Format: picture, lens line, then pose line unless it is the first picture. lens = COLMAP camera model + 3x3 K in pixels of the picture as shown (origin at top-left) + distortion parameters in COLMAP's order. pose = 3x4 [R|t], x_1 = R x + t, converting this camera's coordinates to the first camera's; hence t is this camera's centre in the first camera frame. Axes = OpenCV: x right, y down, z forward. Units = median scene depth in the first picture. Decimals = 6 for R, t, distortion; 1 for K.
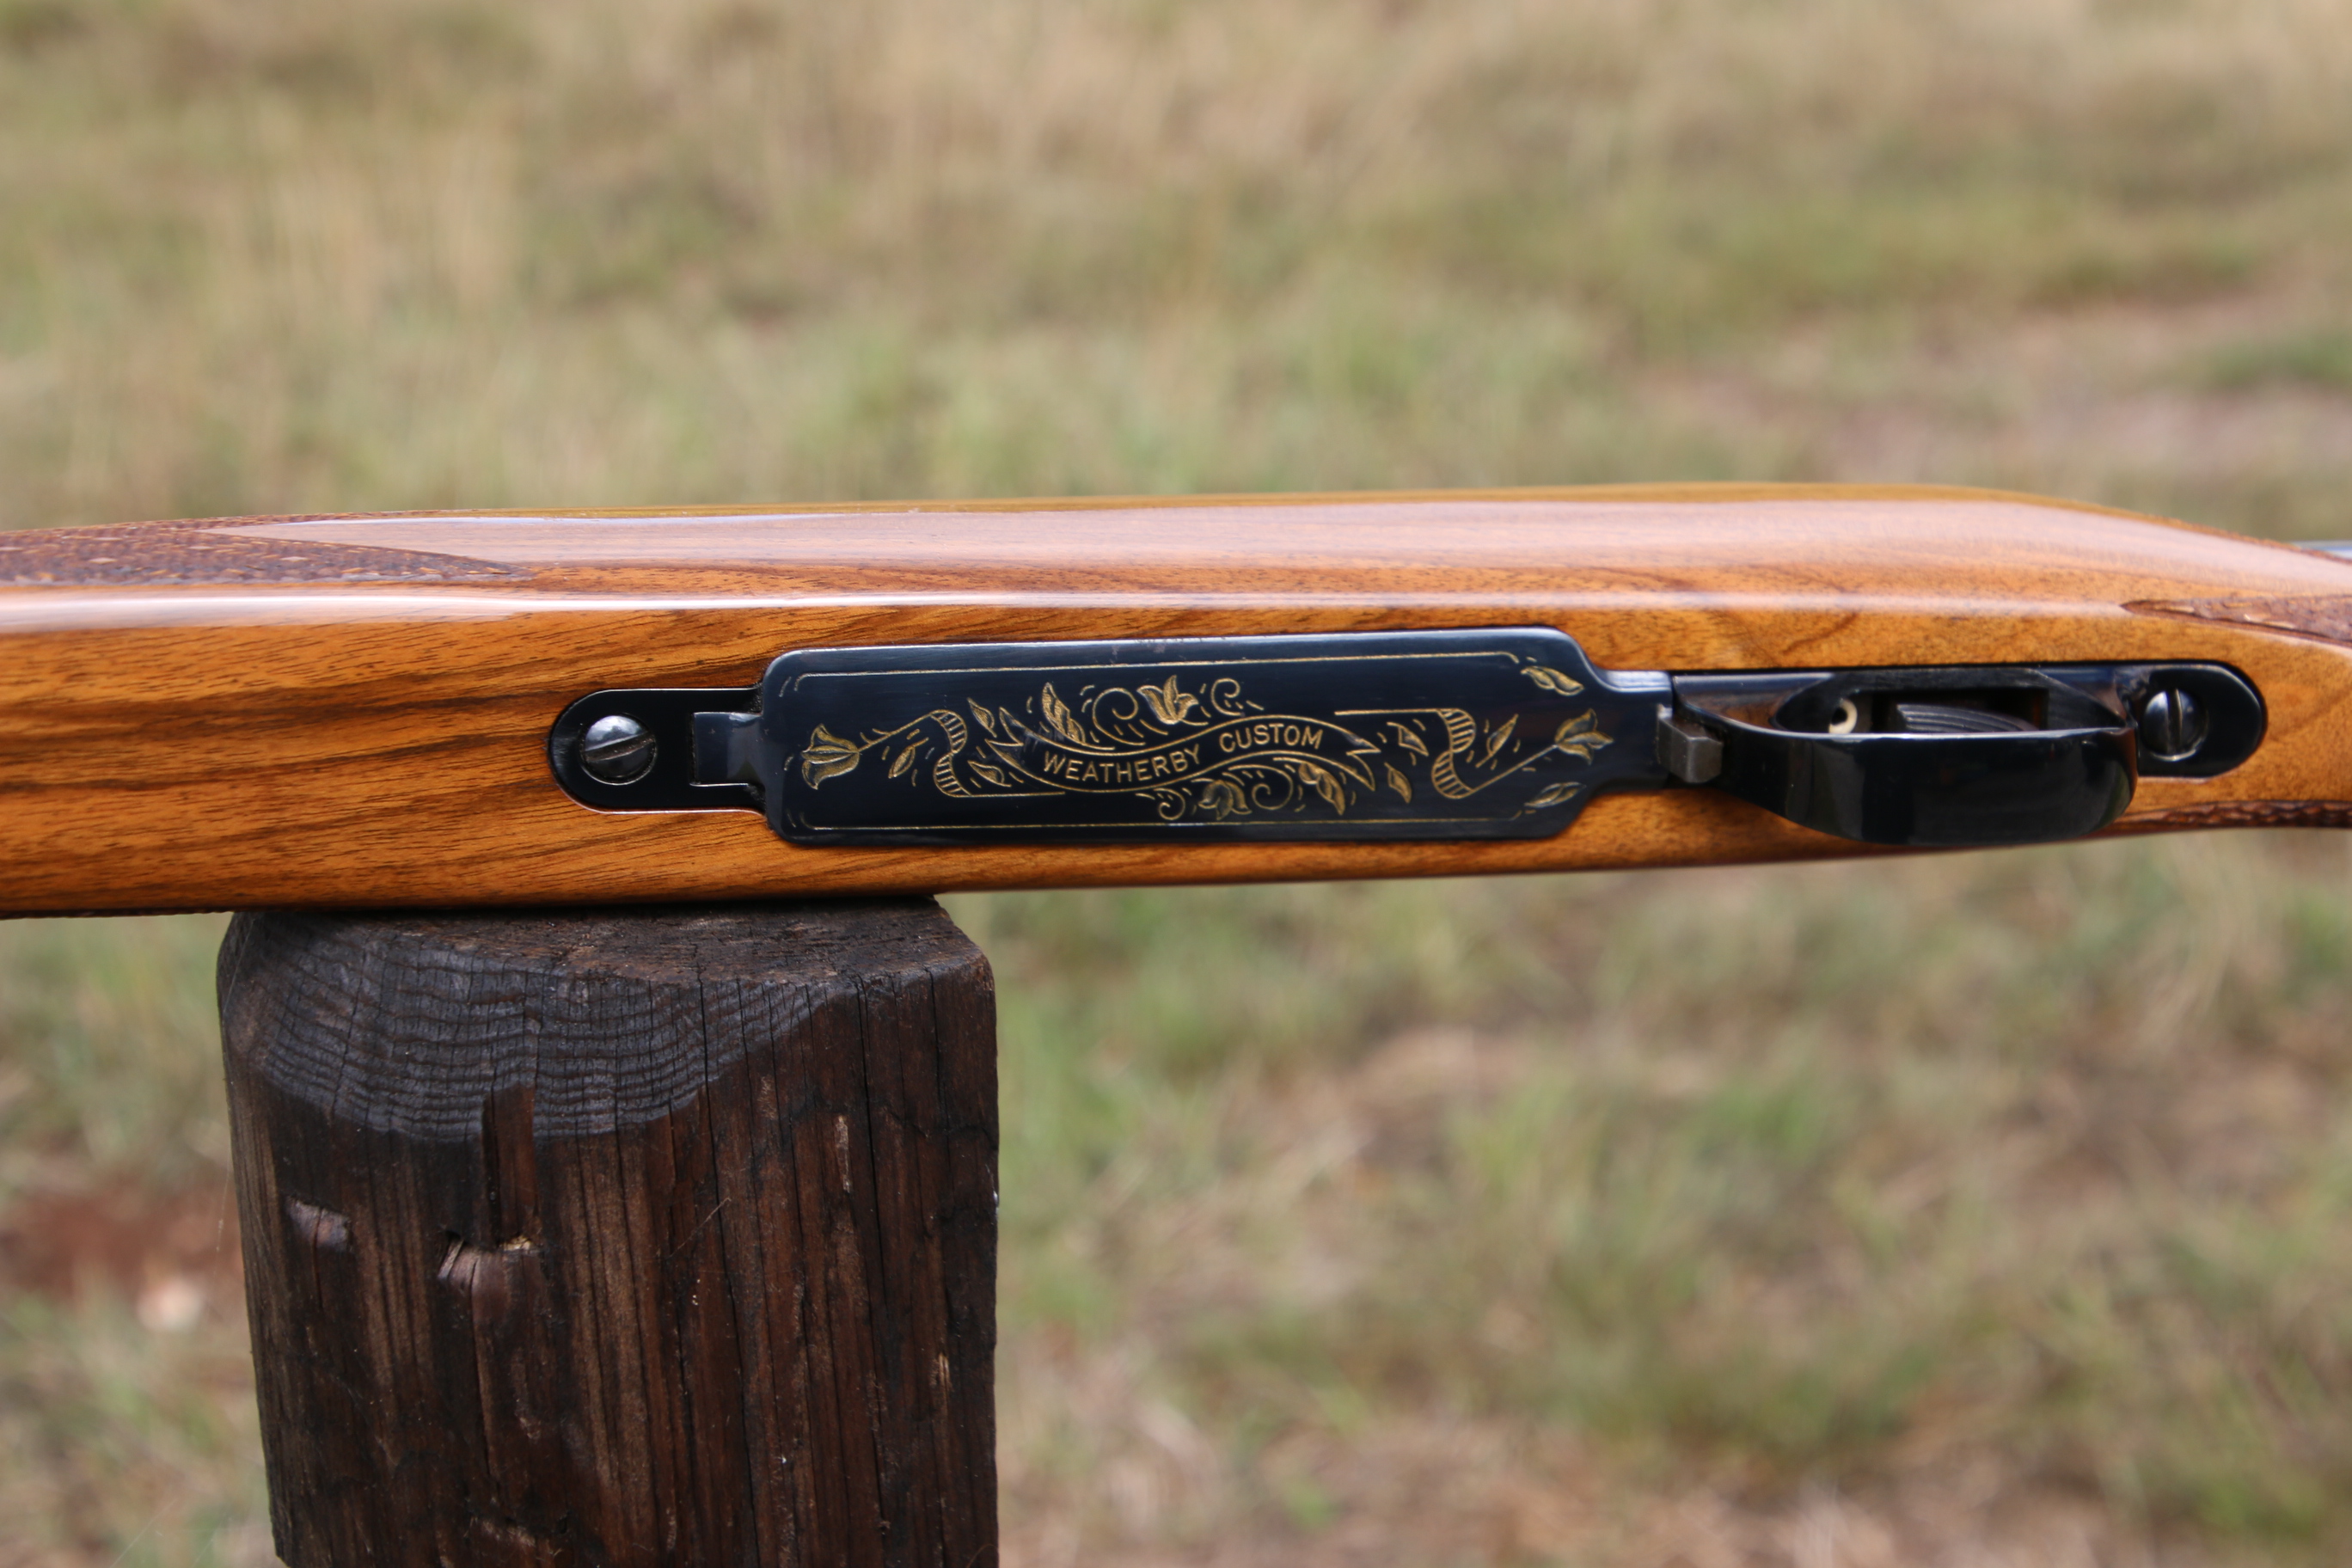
lens RADIAL K [[4814.8, 0, 1253.2], [0, 4814.8, 820.9], [0, 0, 1]] dist [0.329893, 0.568656]
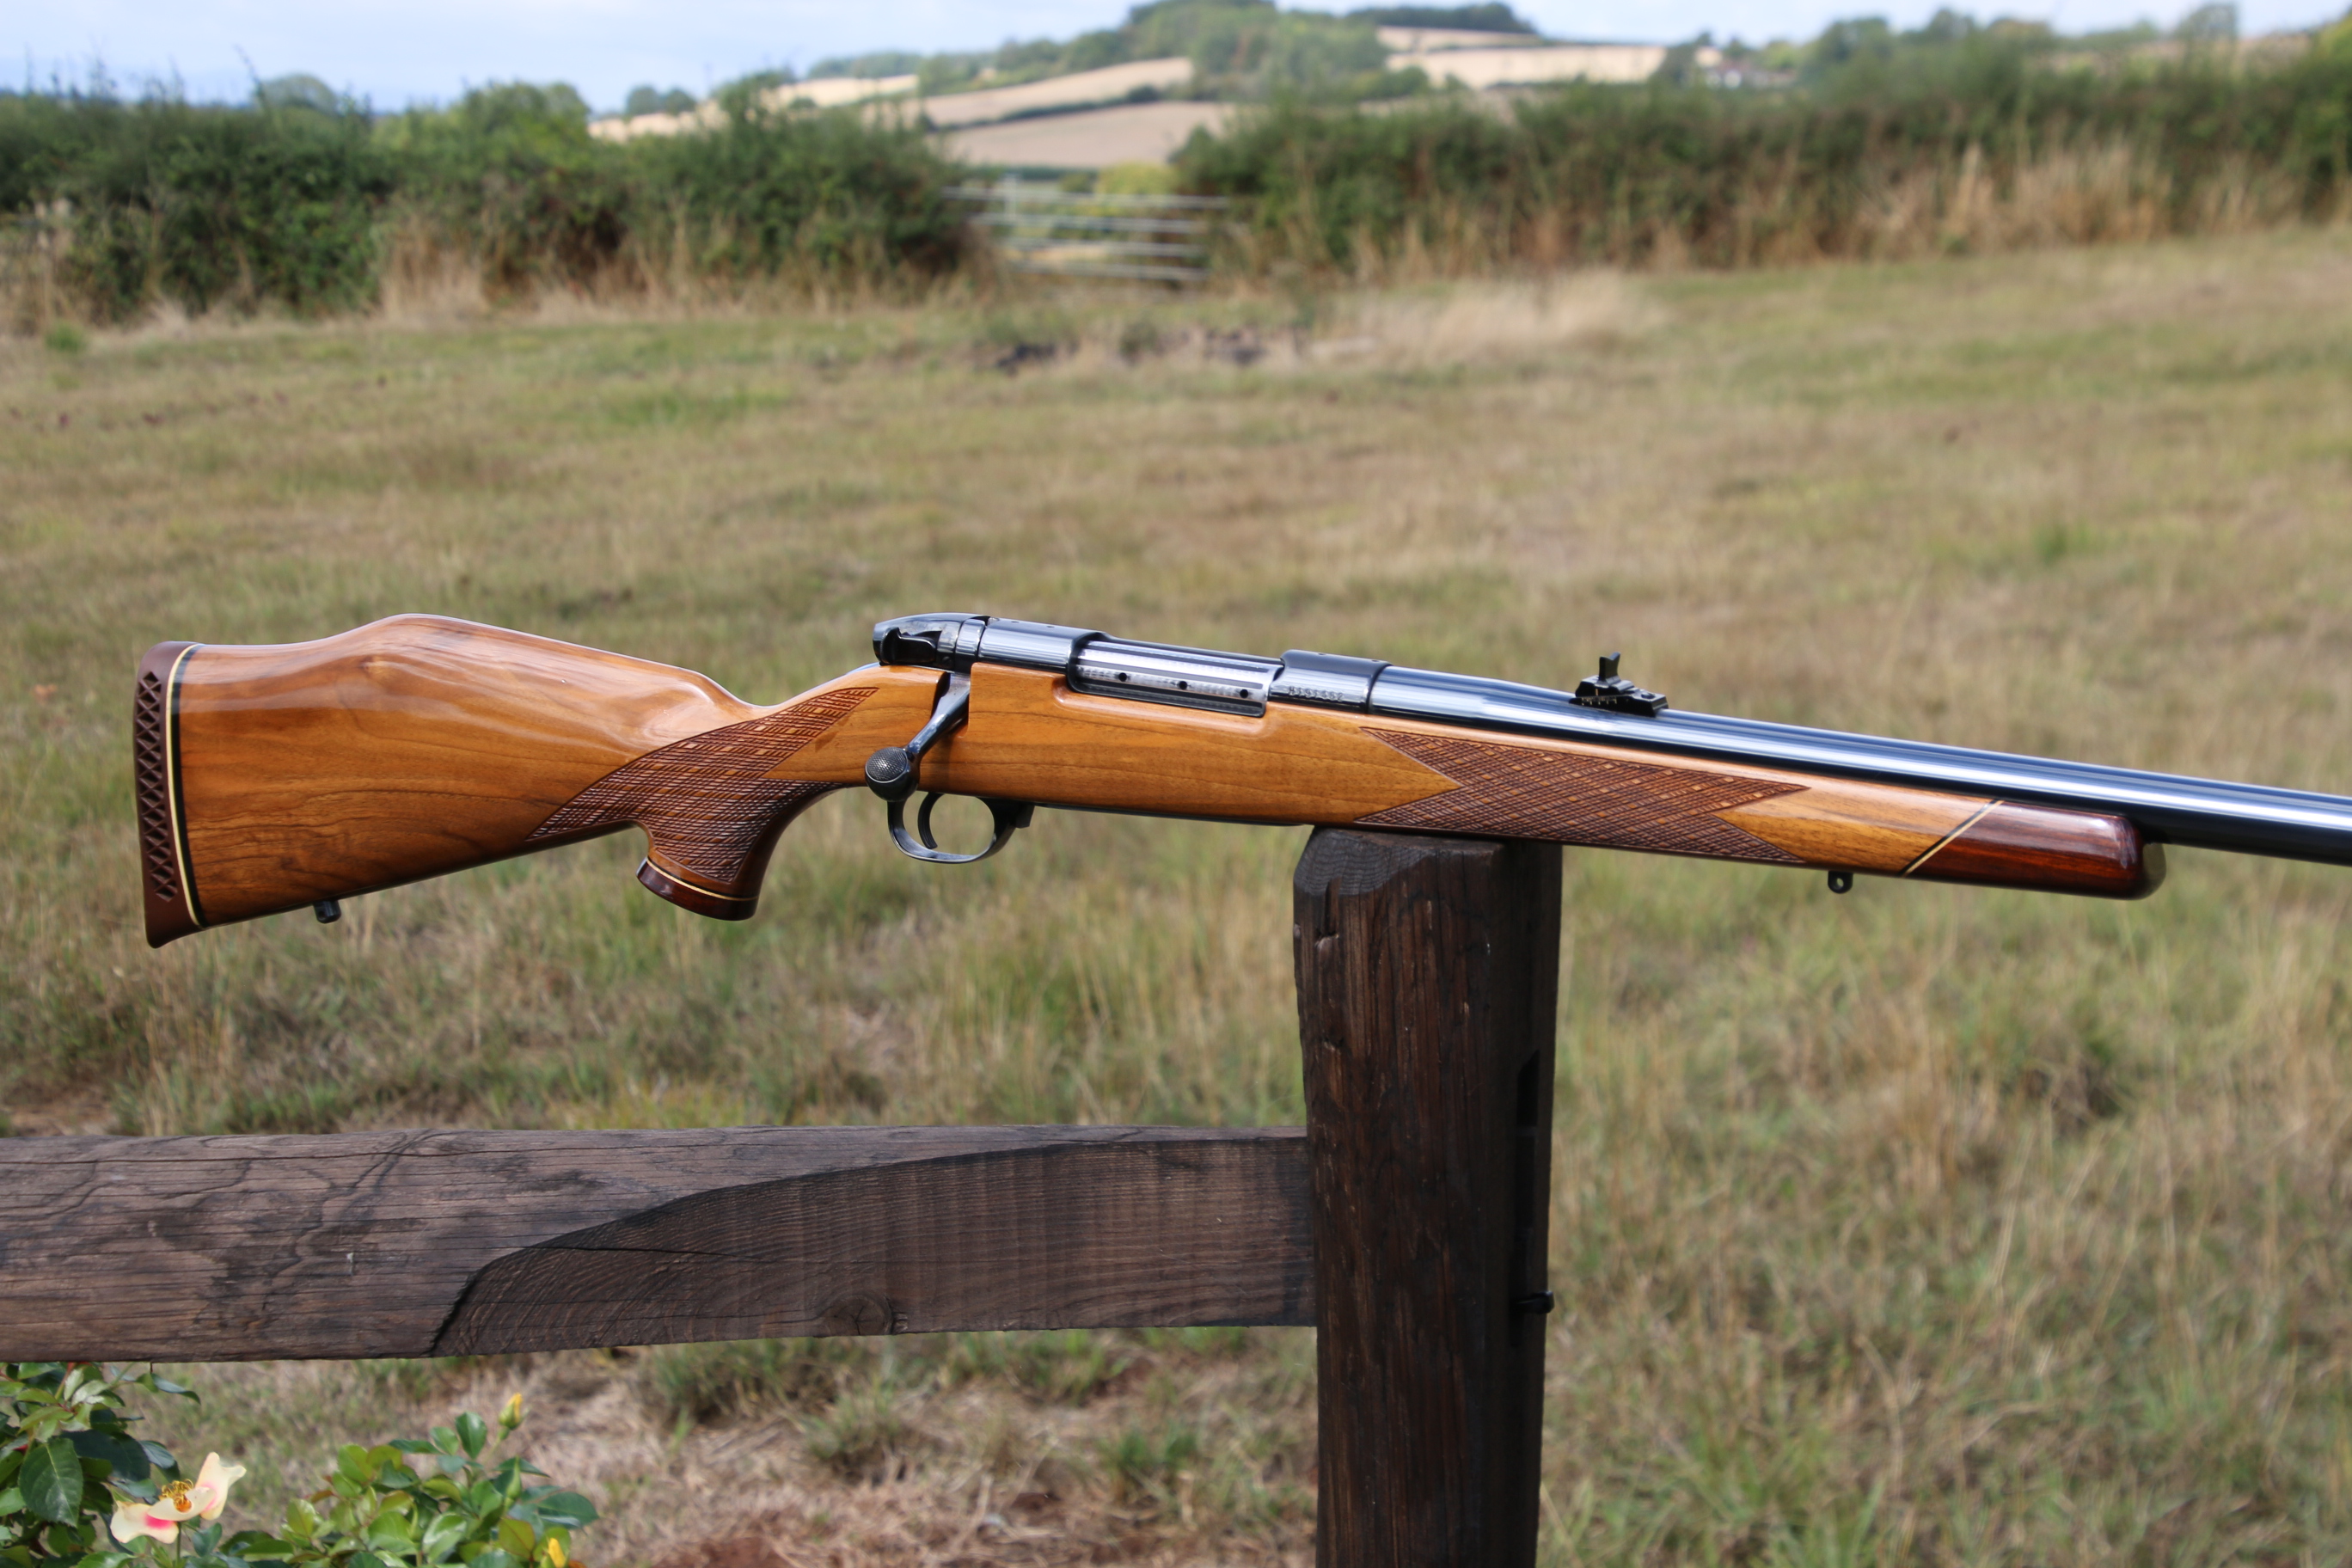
lens RADIAL K [[4425.8, 0, 1315.4], [0, 4425.8, 884.1], [0, 0, 1]] dist [0.294057, 1.501037]
pose [[0.804087, 0.104568, -0.585243, 1.342504], [-0.198691, 0.975073, -0.098767, 0.313910], [0.560327, 0.195700, 0.804820, -1.083790]]
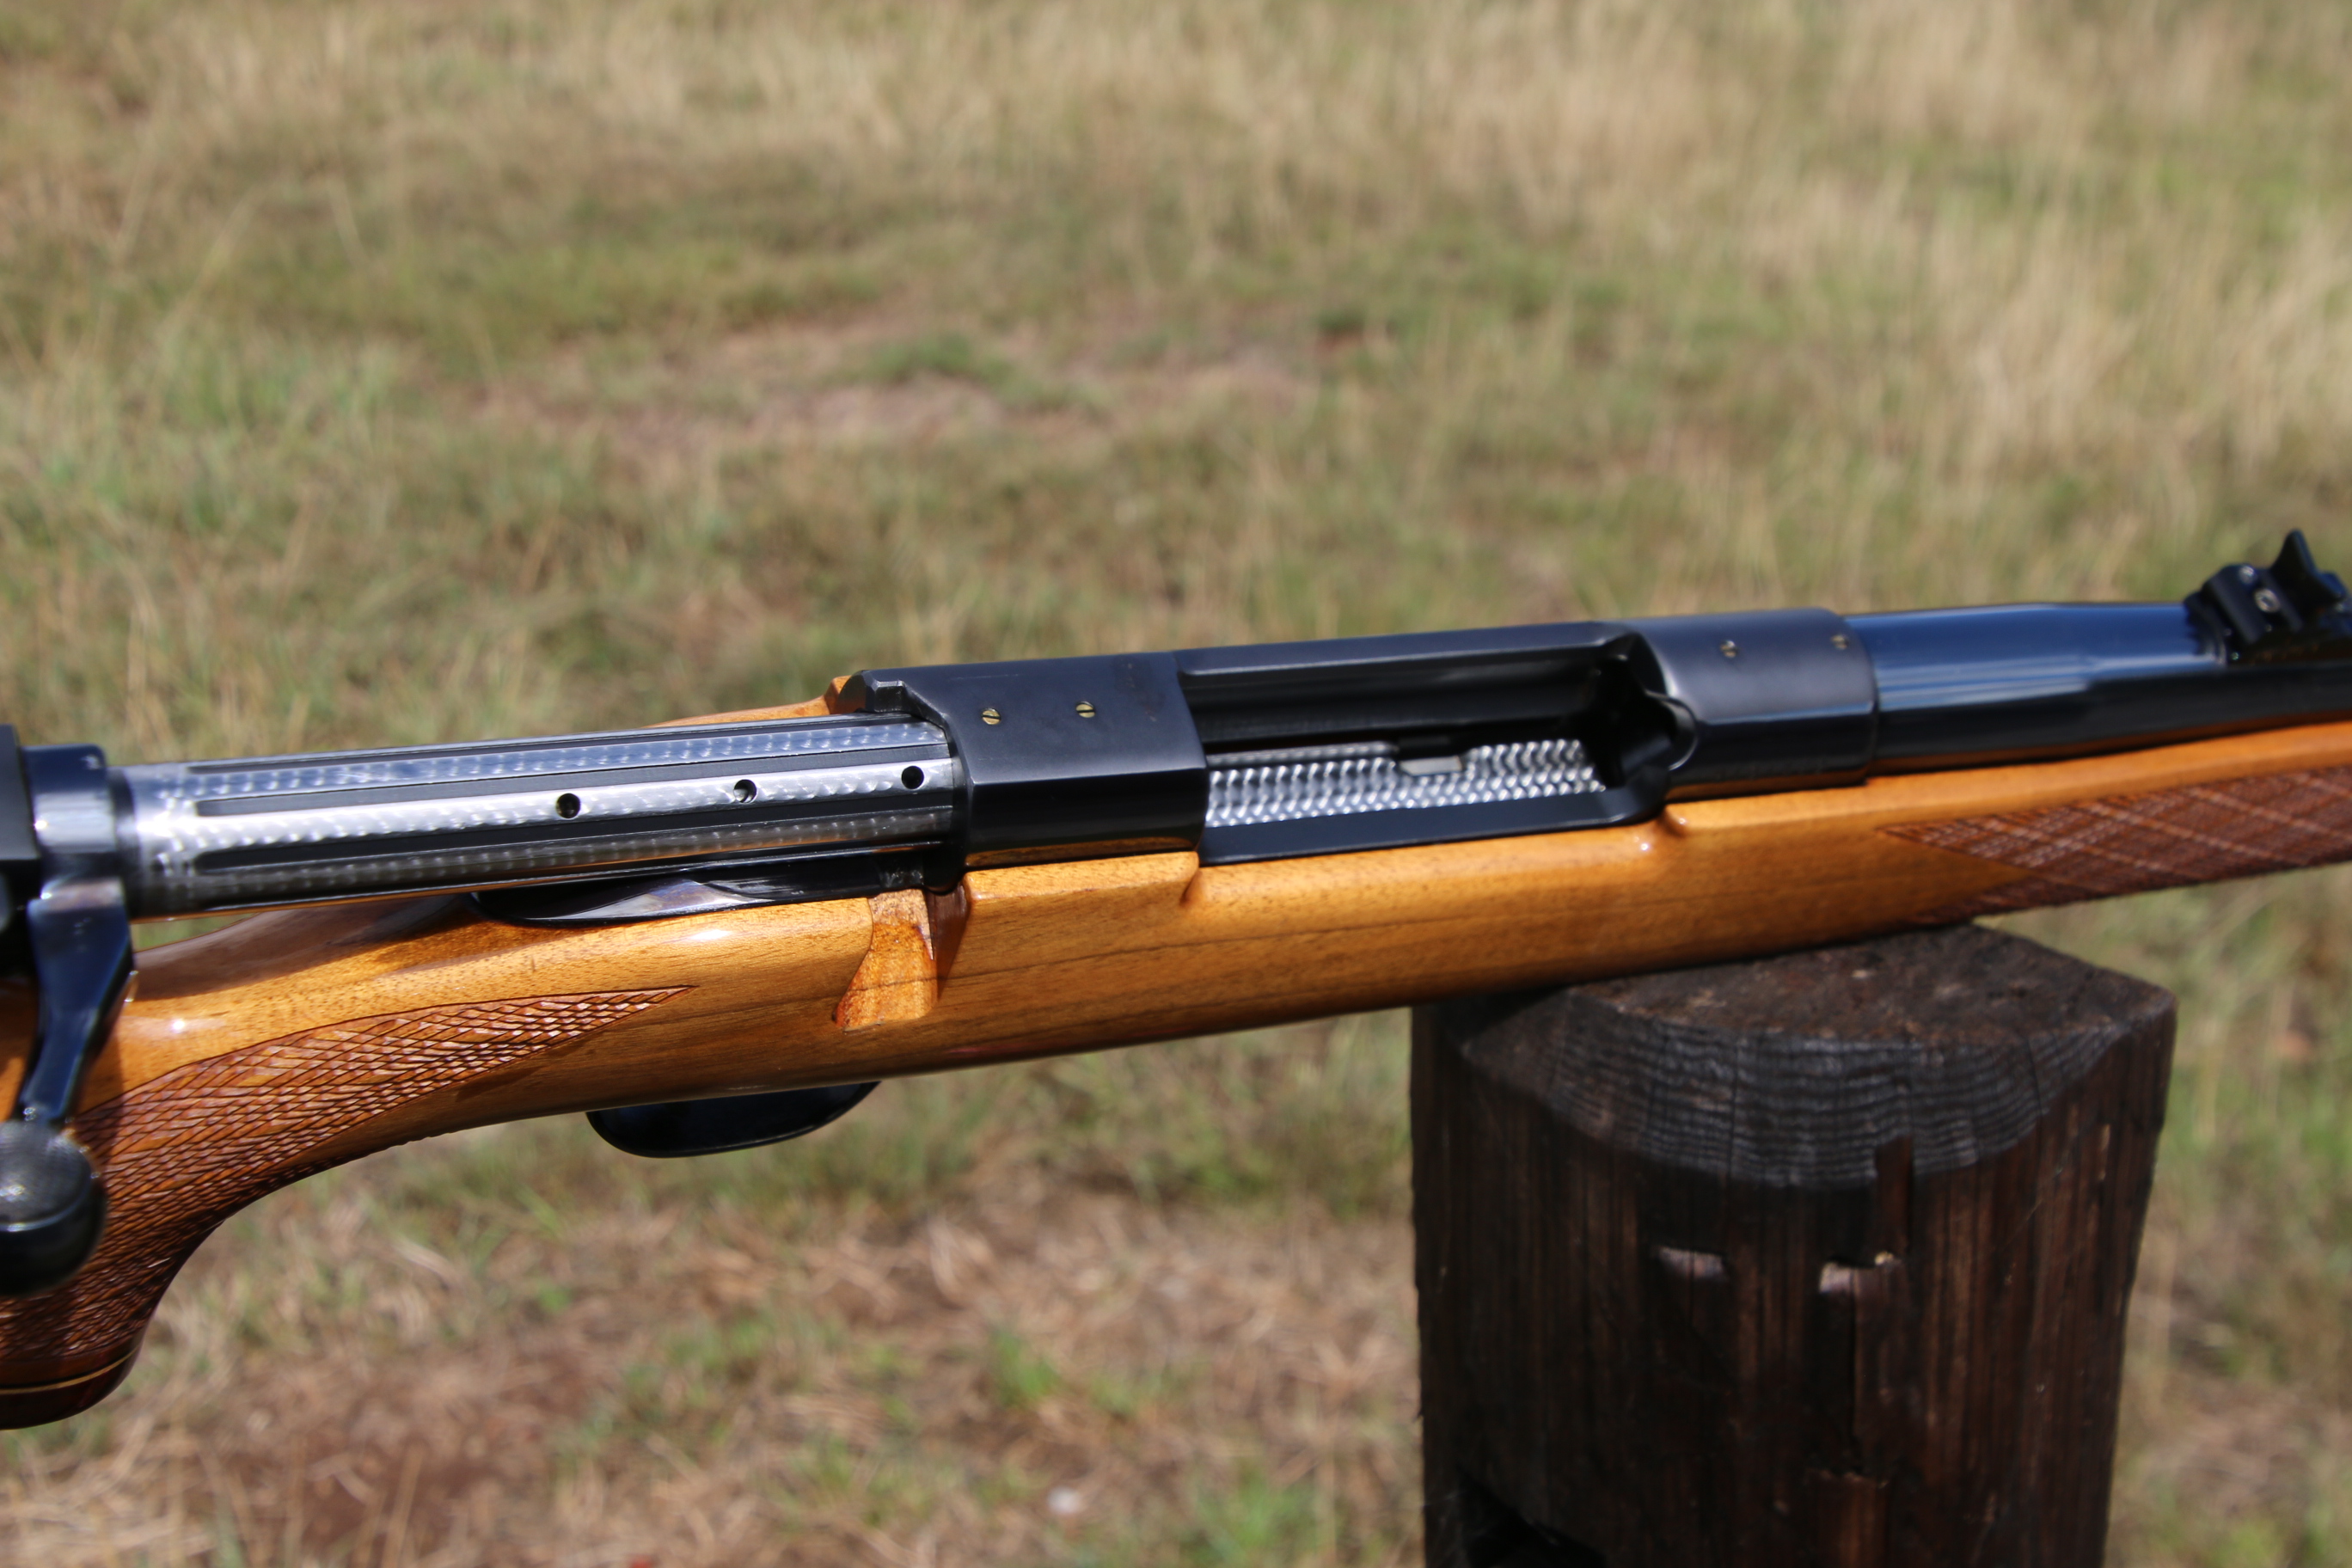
lens RADIAL K [[3570.5, 0, 1176.0], [0, 3570.5, 784.0], [0, 0, 1]] dist [0.008081, 0.084221]
pose [[0.928743, -0.112223, 0.353329, -0.642470], [0.101167, 0.993629, 0.049670, -0.102717], [-0.356652, -0.010385, 0.934179, 0.187934]]
